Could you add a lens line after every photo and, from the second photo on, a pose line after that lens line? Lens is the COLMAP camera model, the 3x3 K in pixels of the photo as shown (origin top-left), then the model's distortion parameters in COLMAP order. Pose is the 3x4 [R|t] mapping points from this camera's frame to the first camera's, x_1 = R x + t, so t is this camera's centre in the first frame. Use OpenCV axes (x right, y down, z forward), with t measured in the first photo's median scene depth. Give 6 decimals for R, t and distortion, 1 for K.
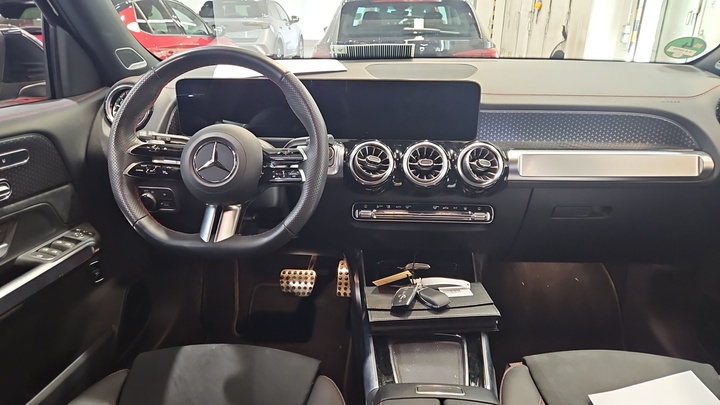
lens RADIAL K [[453.8, 0, 360.0], [0, 453.8, 202.5], [0, 0, 1]] dist [0.008613, -0.000152]
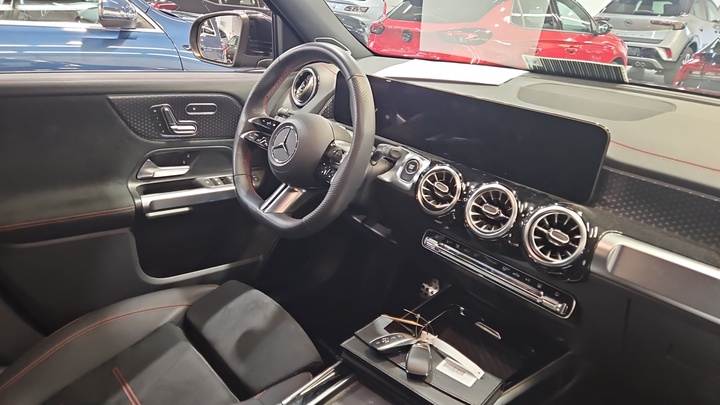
lens RADIAL K [[453.8, 0, 360.0], [0, 453.8, 202.5], [0, 0, 1]] dist [0.008613, -0.000152]
pose [[0.711254, 0.314474, -0.628669, 0.465115], [-0.306992, 0.943514, 0.124647, -0.124335], [0.632356, 0.104341, 0.767619, 0.223085]]
